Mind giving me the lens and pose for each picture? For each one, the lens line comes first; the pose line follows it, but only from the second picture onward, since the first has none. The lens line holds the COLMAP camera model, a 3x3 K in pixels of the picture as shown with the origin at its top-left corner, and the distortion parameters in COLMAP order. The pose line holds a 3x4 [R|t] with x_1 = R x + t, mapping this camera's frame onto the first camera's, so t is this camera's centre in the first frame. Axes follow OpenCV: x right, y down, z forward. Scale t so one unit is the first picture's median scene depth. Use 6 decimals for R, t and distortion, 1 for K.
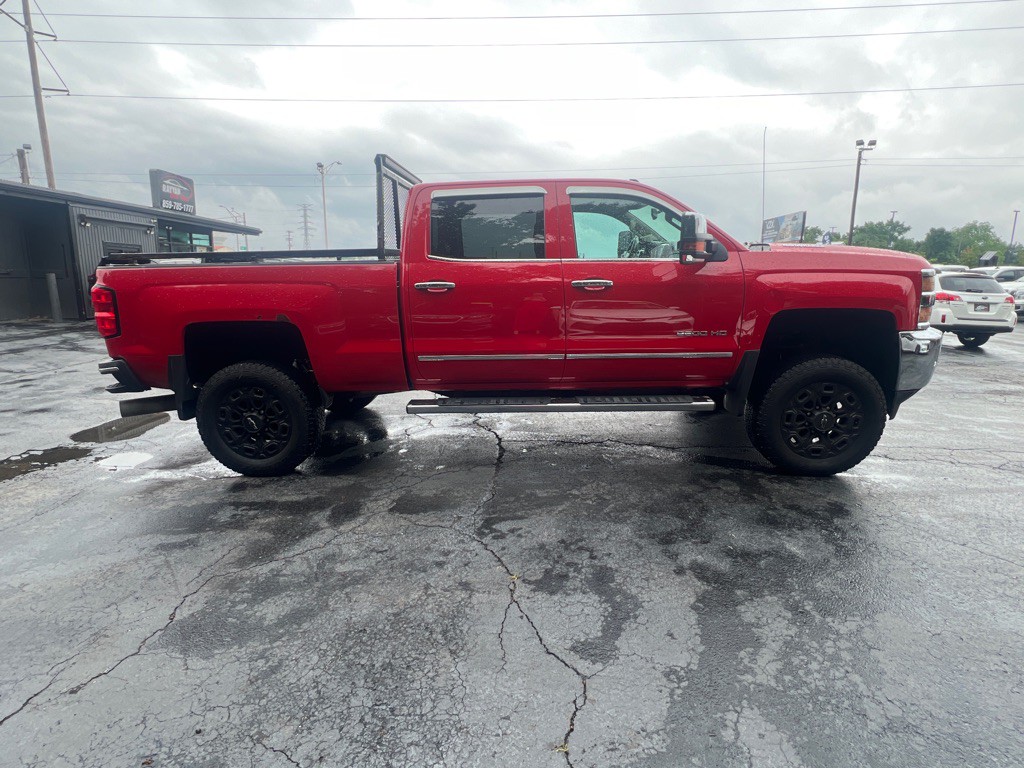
lens RADIAL K [[533.7, 0, 510.0], [0, 533.7, 379.7], [0, 0, 1]] dist [-0.002087, 0.000718]
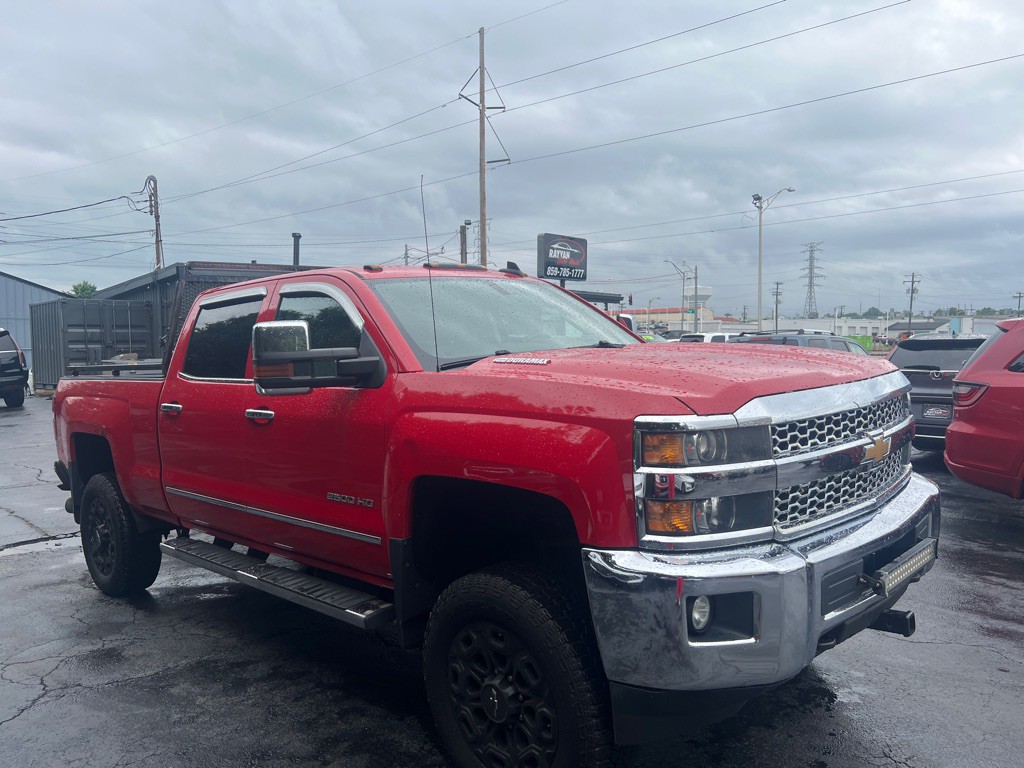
lens RADIAL K [[772.1, 0, 512.3], [0, 772.1, 384.1], [0, 0, 1]] dist [0.041442, -0.047623]
pose [[0.743763, 0.020709, -0.668122, 1.078946], [-0.112621, 0.989114, -0.094713, -0.151943], [0.658888, 0.145689, 0.737999, 0.418031]]
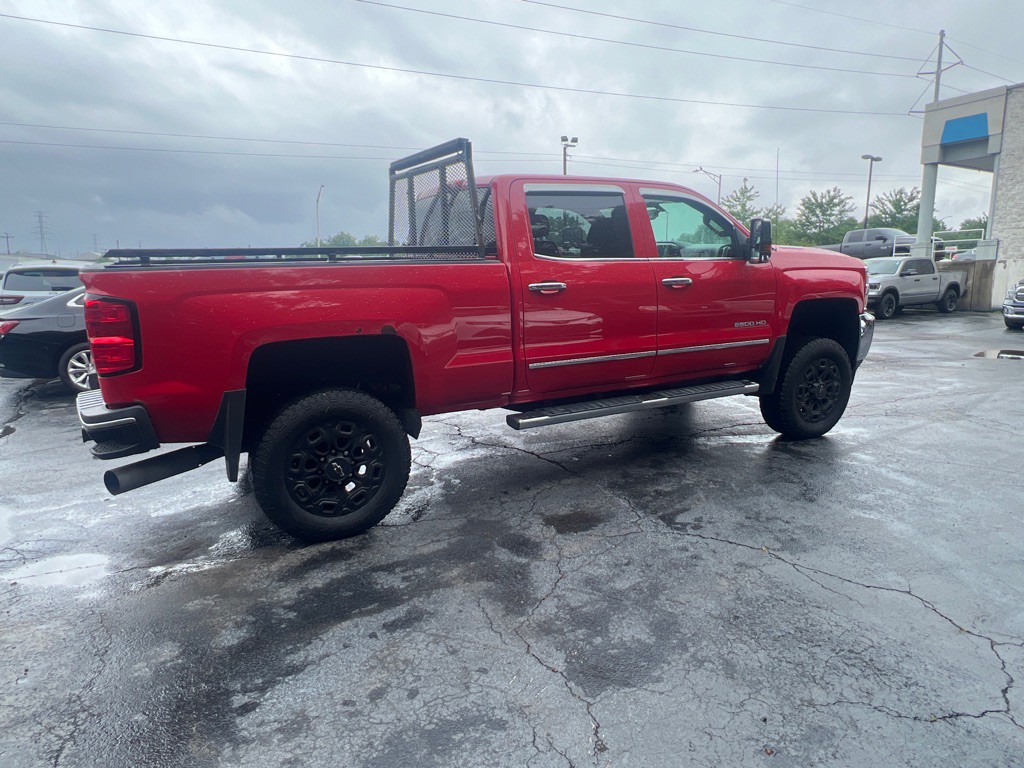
lens RADIAL K [[653.7, 0, 509.7], [0, 653.7, 381.6], [0, 0, 1]] dist [0.001113, -0.003669]
pose [[0.863357, -0.092056, 0.496126, -0.754287], [0.105487, 0.994420, 0.000947, -0.019648], [-0.493445, 0.051517, 0.868250, 0.054998]]
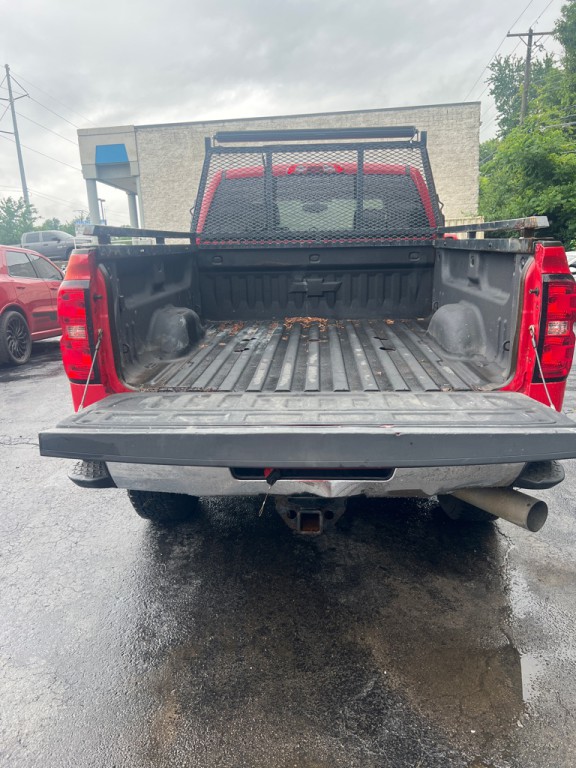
lens RADIAL K [[579.1, 0, 288.0], [0, 579.1, 384.5], [0, 0, 1]] dist [0.041442, -0.047623]
pose [[0.016494, -0.222347, 0.974828, -1.366875], [0.237578, 0.947910, 0.212188, -0.266028], [-0.971228, 0.228098, 0.068460, 1.267017]]
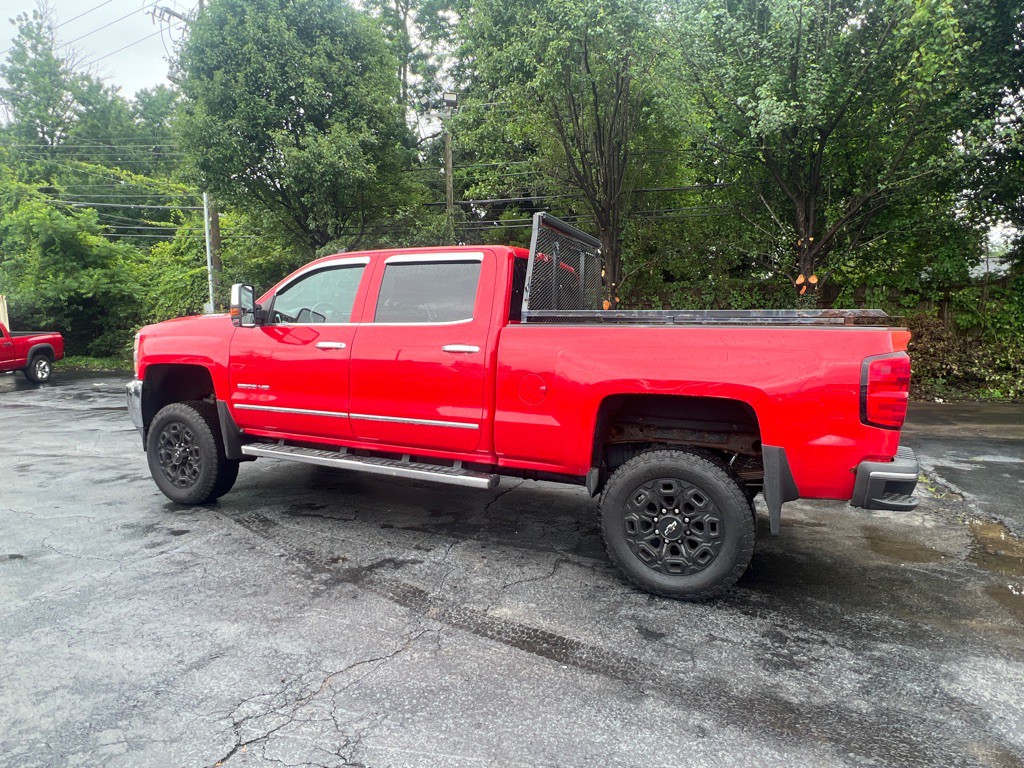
lens RADIAL K [[597.4, 0, 508.7], [0, 597.4, 388.5], [0, 0, 1]] dist [-0.002307, 0.000994]
pose [[-0.925547, -0.031599, 0.377312, -0.587936], [0.086216, 0.952745, 0.291279, -0.520943], [-0.368687, 0.302122, -0.879086, 2.400352]]
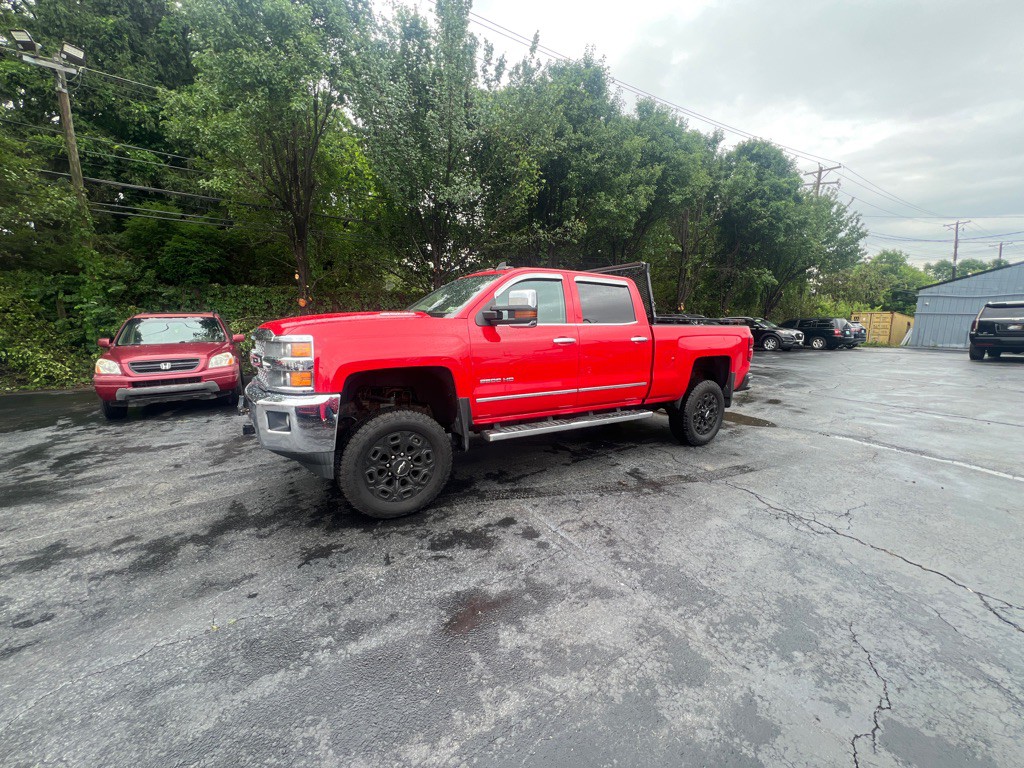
lens RADIAL K [[406.6, 0, 508.7], [0, 406.6, 382.1], [0, 0, 1]] dist [-0.000509, -0.000413]
pose [[-0.828271, 0.085040, -0.553836, 0.875458], [-0.119869, 0.938642, 0.323392, -0.514515], [0.547355, 0.334244, -0.767257, 2.250014]]
